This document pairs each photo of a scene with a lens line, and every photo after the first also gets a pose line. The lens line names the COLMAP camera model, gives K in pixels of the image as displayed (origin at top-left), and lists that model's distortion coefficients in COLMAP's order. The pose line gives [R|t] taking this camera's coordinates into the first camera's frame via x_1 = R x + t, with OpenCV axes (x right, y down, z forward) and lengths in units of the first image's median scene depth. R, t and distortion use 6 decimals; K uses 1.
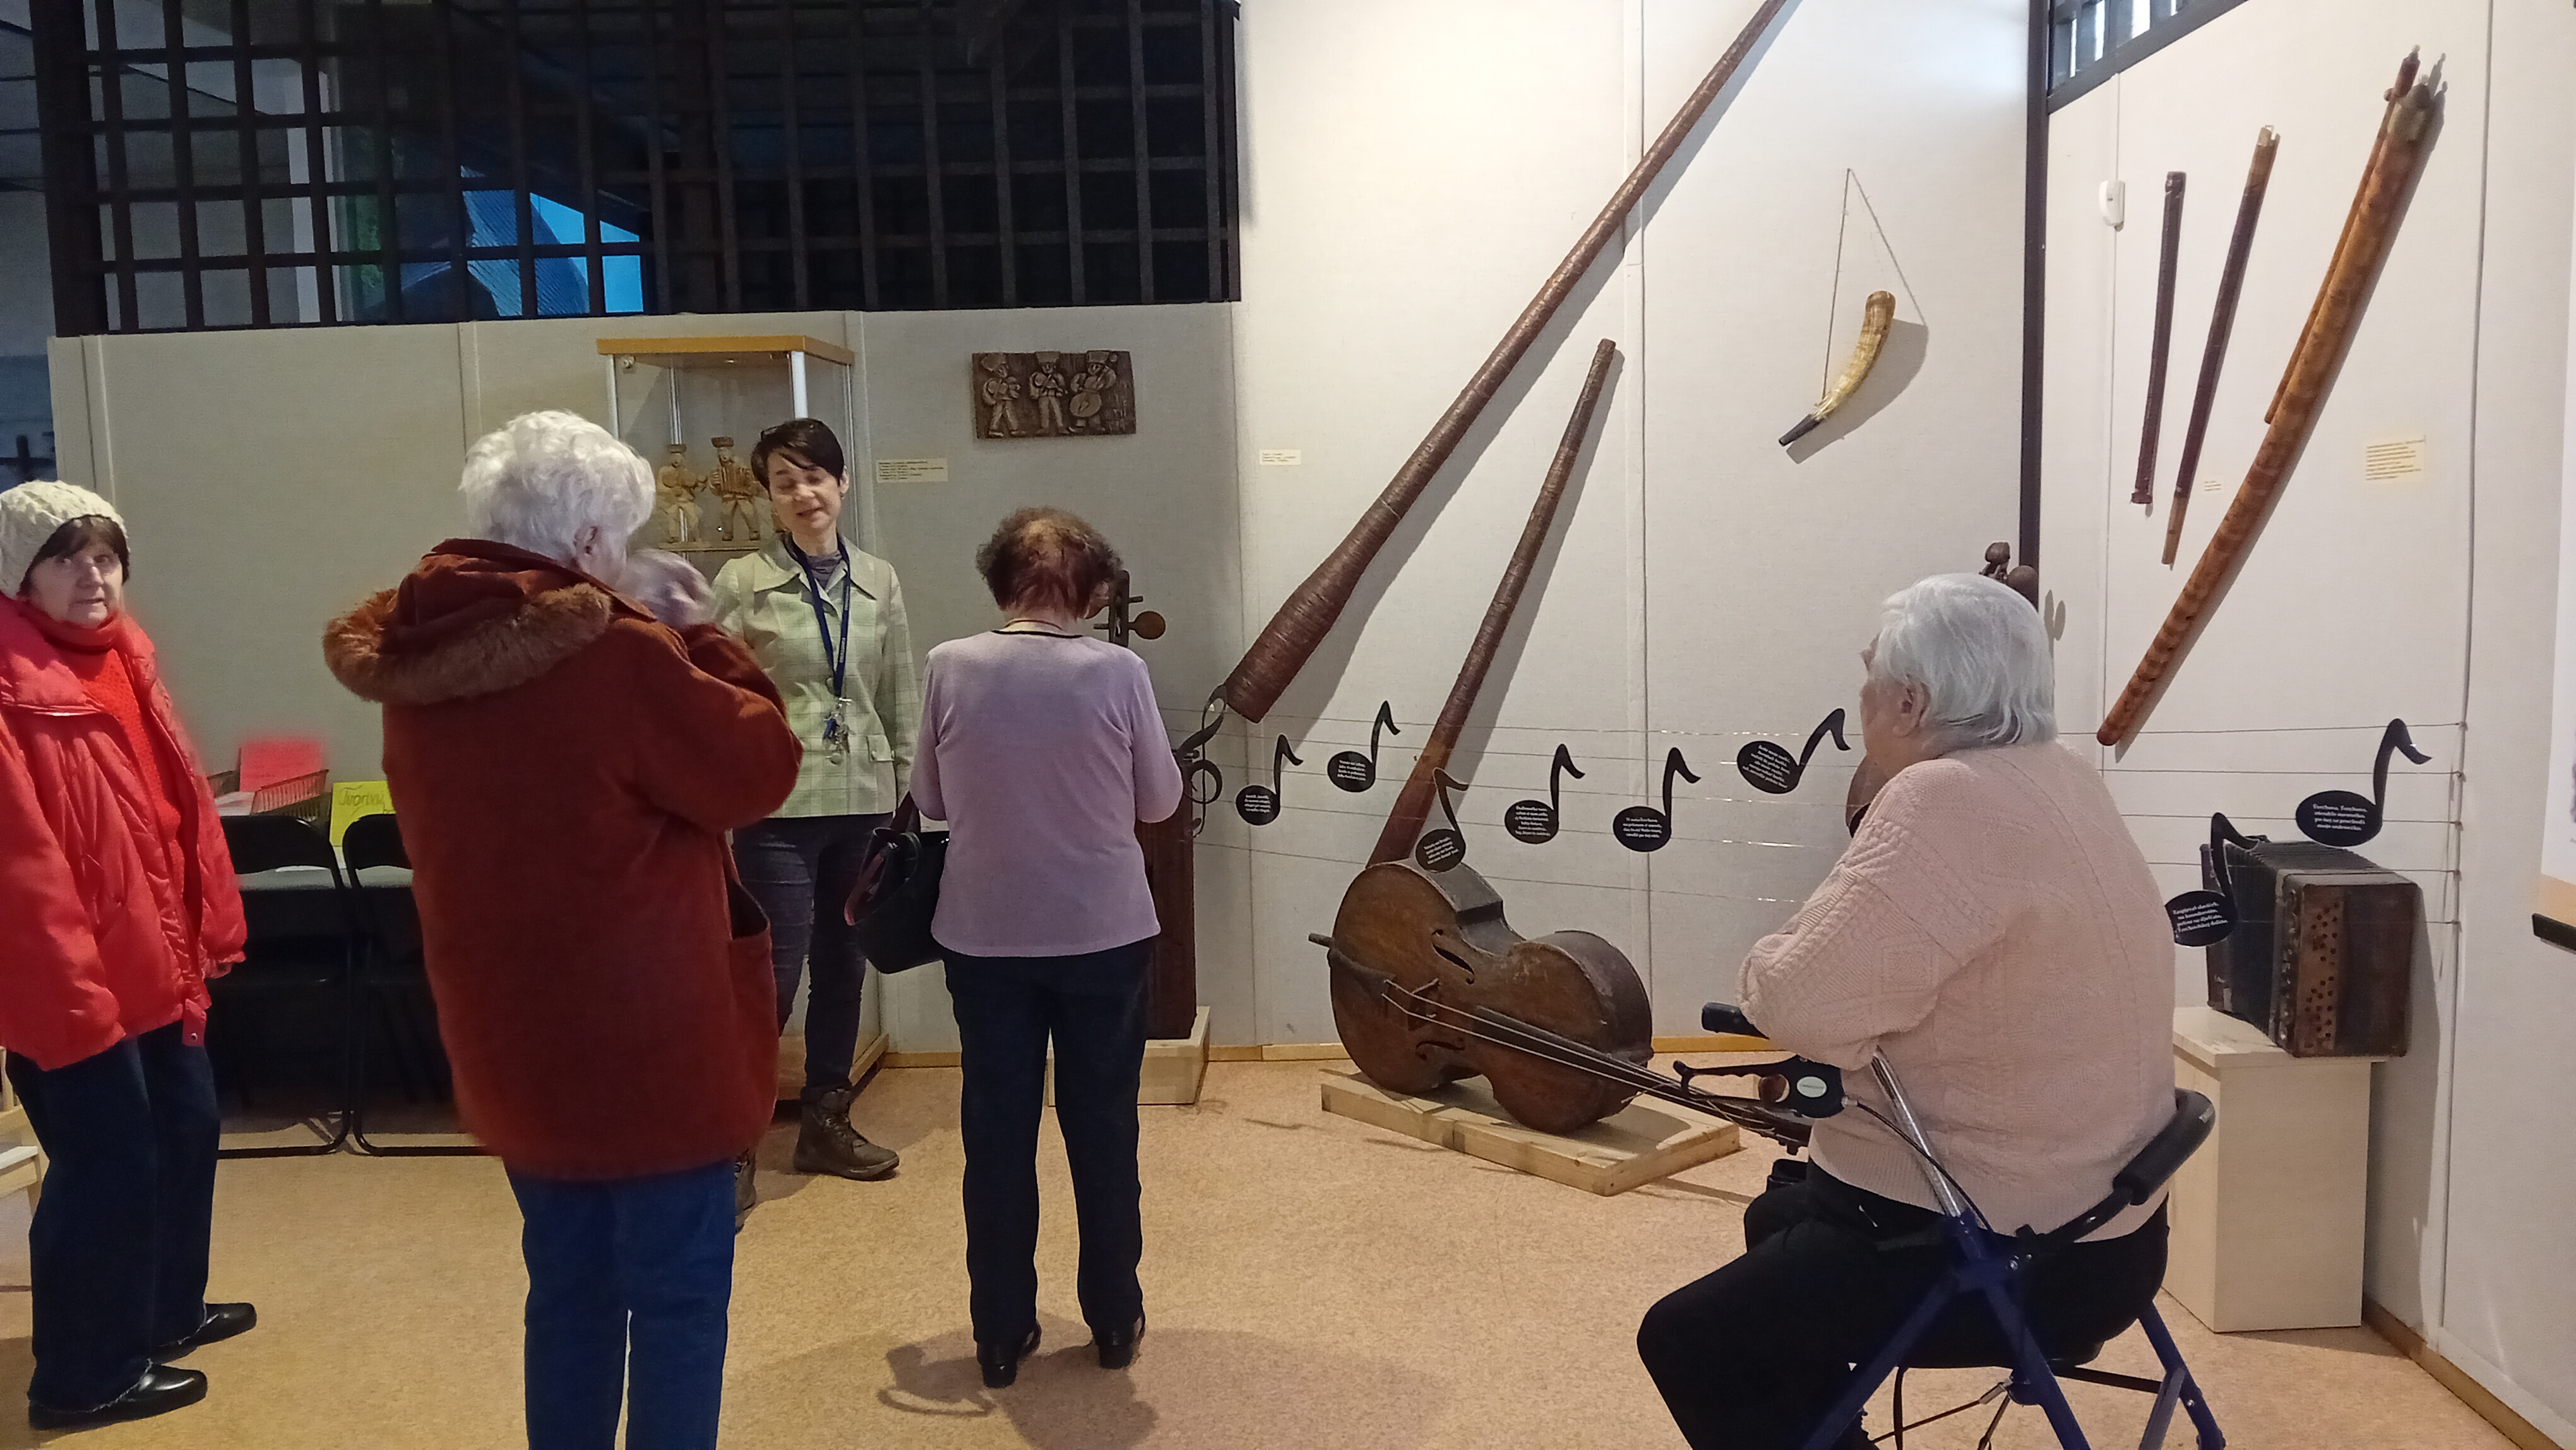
lens RADIAL K [[1922.8, 0, 1288.0], [0, 1922.8, 725.0], [0, 0, 1]] dist [0.008799, 0.001983]
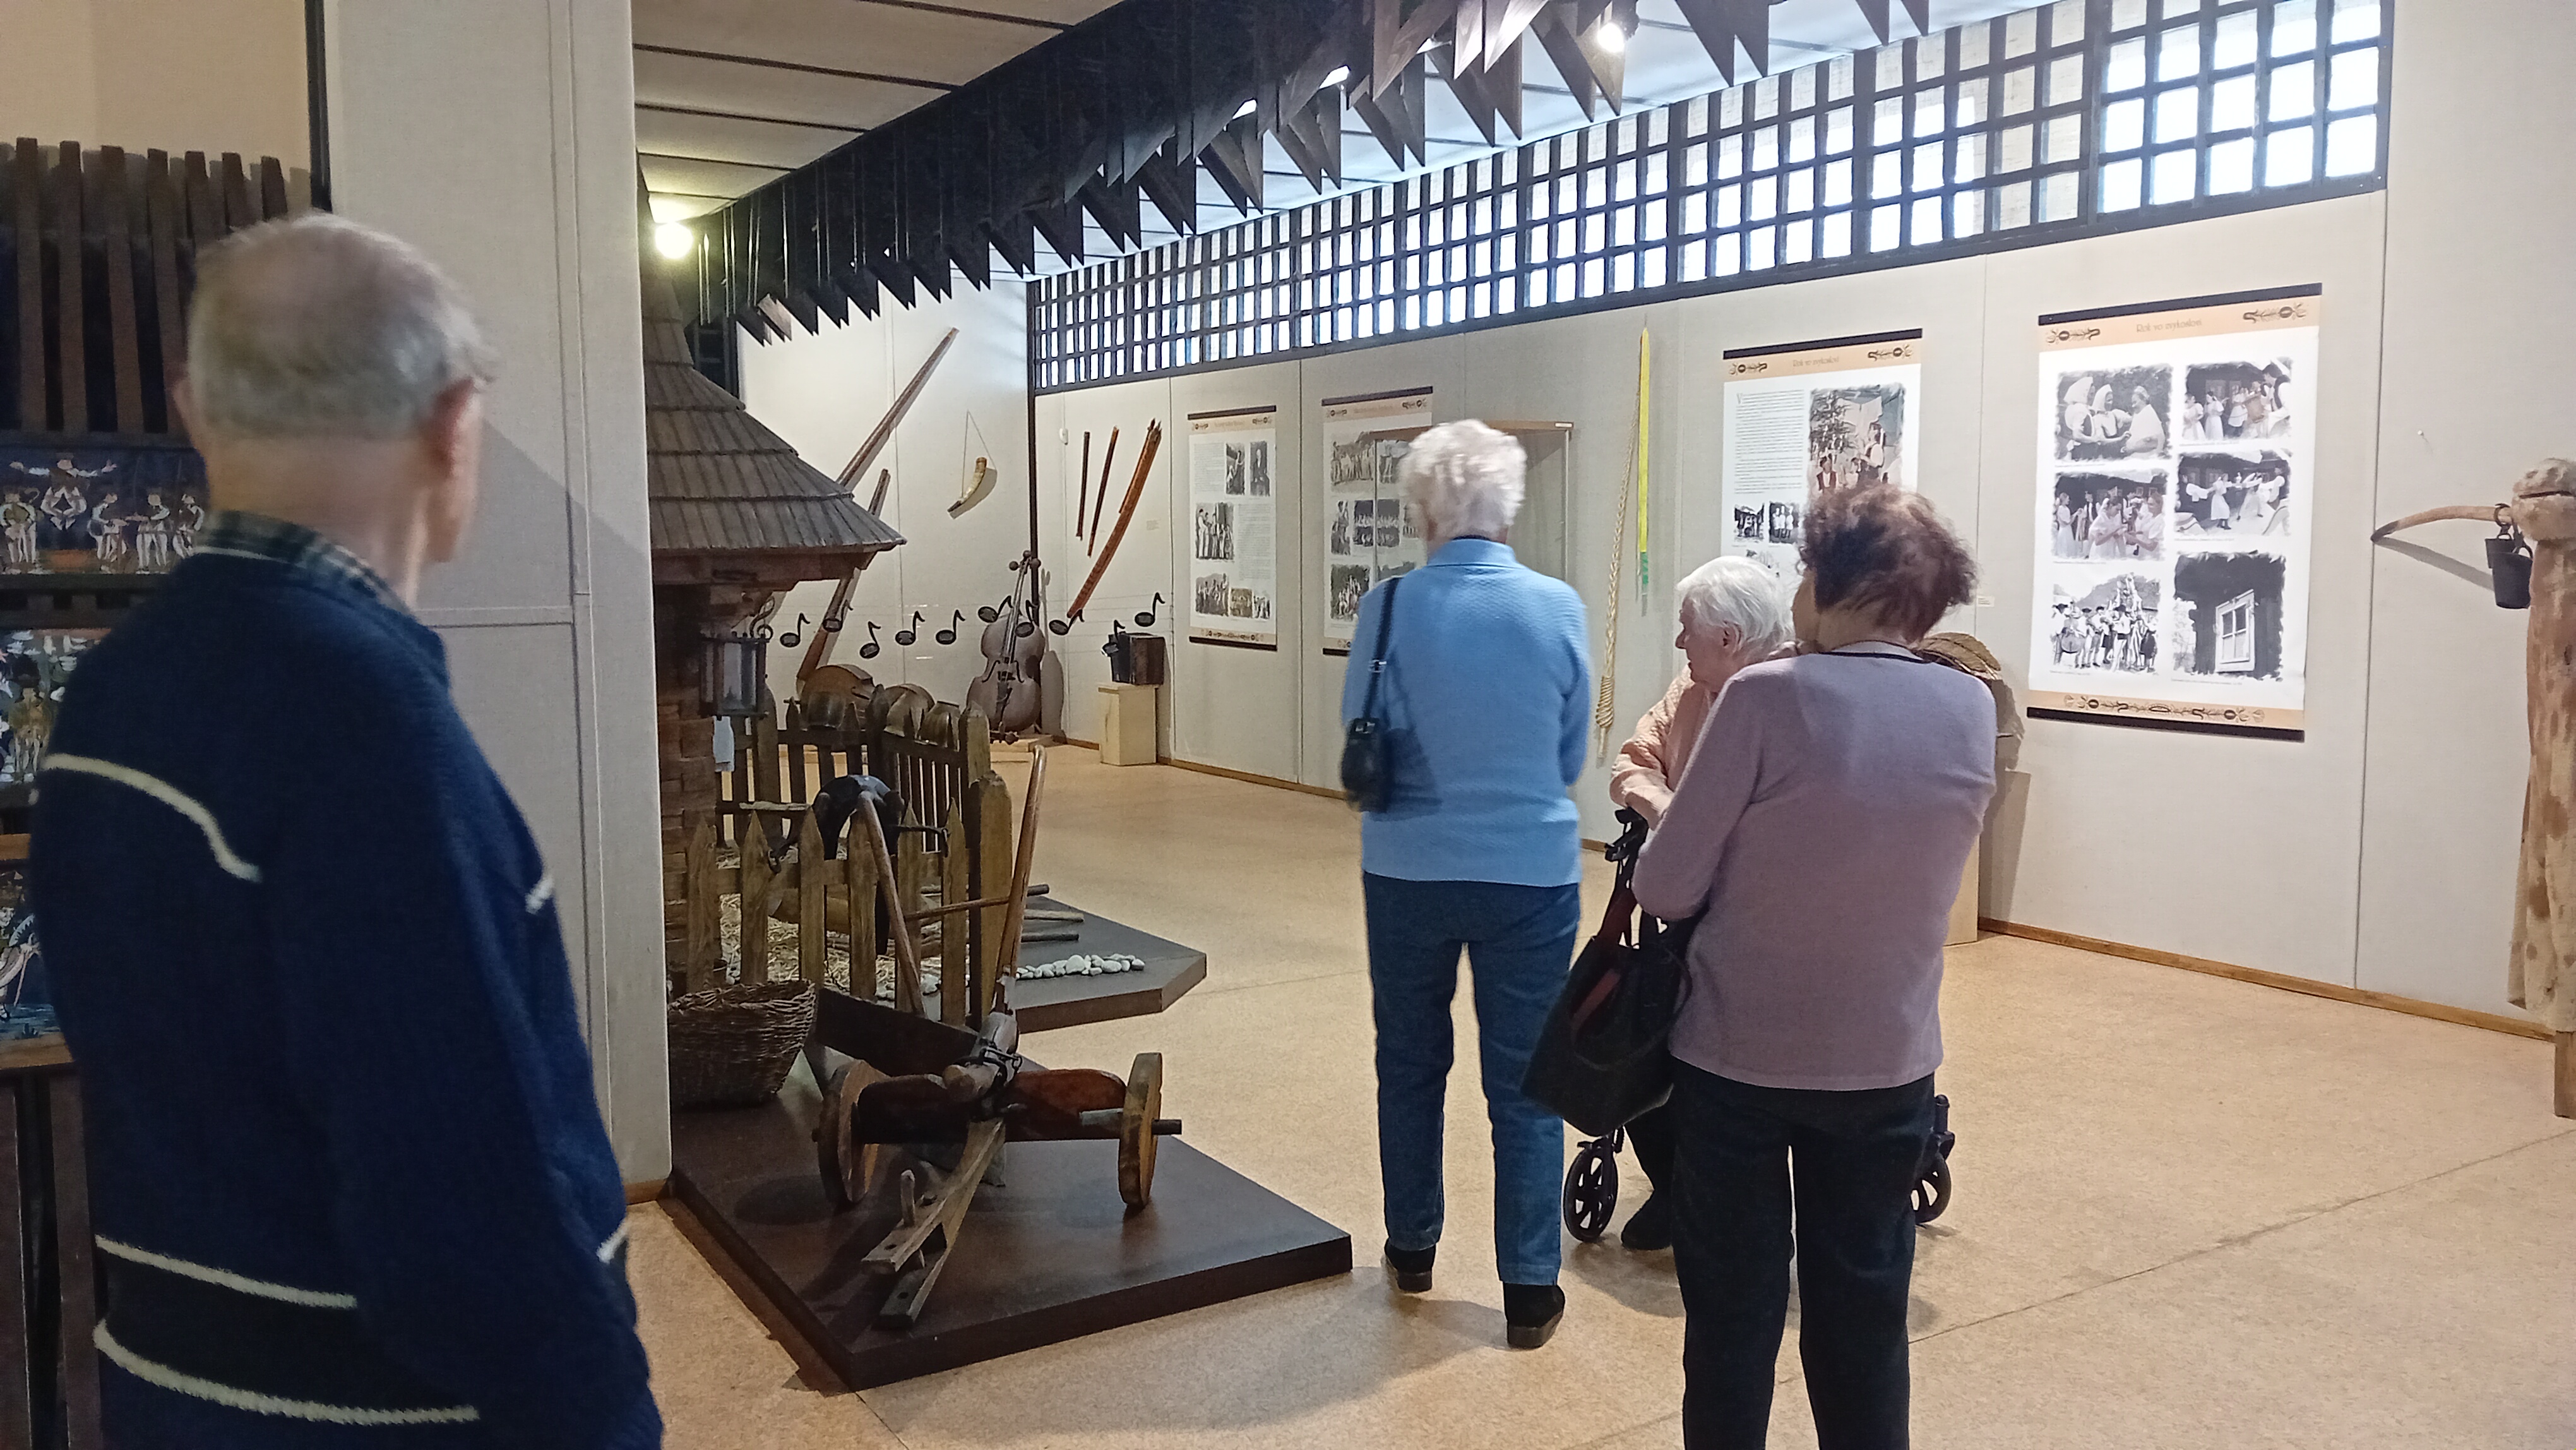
lens RADIAL K [[1922.8, 0, 1288.0], [0, 1922.8, 725.0], [0, 0, 1]] dist [0.008799, 0.001983]
pose [[0.826596, -0.025028, 0.562240, -1.091183], [0.046109, 0.998664, -0.023334, 0.290234], [-0.560904, 0.045212, 0.826645, -1.831397]]
